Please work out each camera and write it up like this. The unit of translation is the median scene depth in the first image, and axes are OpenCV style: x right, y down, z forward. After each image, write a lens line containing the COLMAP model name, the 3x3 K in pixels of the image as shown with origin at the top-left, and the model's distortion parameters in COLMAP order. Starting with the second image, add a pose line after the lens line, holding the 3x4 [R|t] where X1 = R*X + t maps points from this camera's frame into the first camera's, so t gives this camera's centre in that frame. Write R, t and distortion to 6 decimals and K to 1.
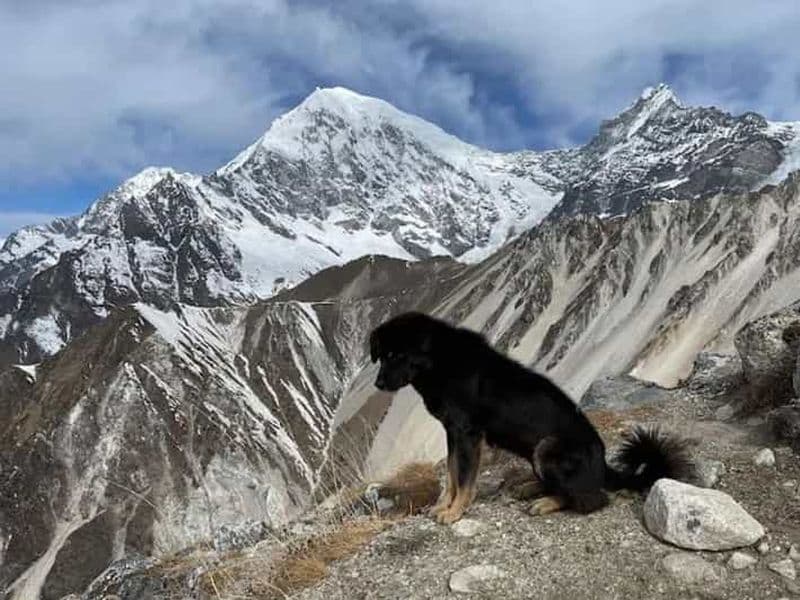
lens RADIAL K [[638.5, 0, 403.7], [0, 638.5, 302.5], [0, 0, 1]] dist [0.027774, -0.015694]
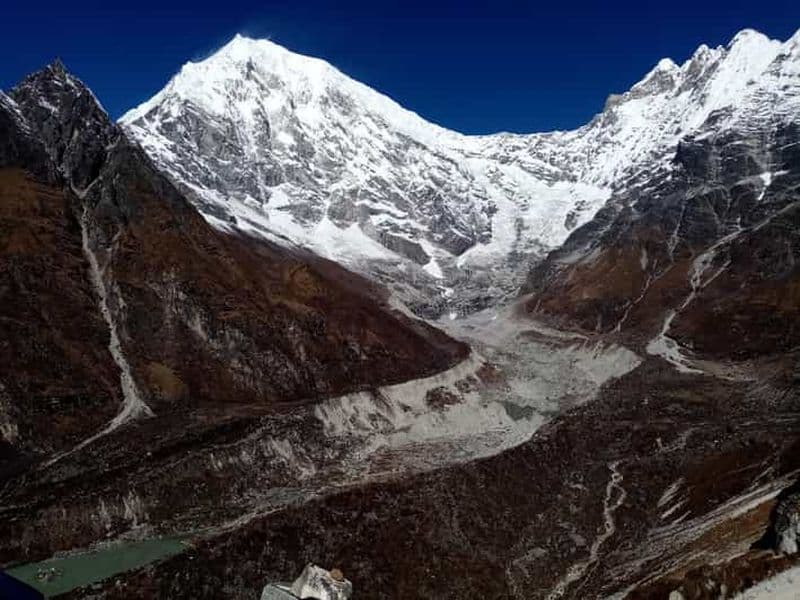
lens RADIAL K [[638.5, 0, 403.1], [0, 638.5, 302.4], [0, 0, 1]] dist [0.027774, -0.015694]
pose [[0.972129, 0.000517, 0.234446, -0.137804], [0.011552, 0.998677, -0.050103, 0.017354], [-0.234162, 0.051415, 0.970837, 0.275591]]
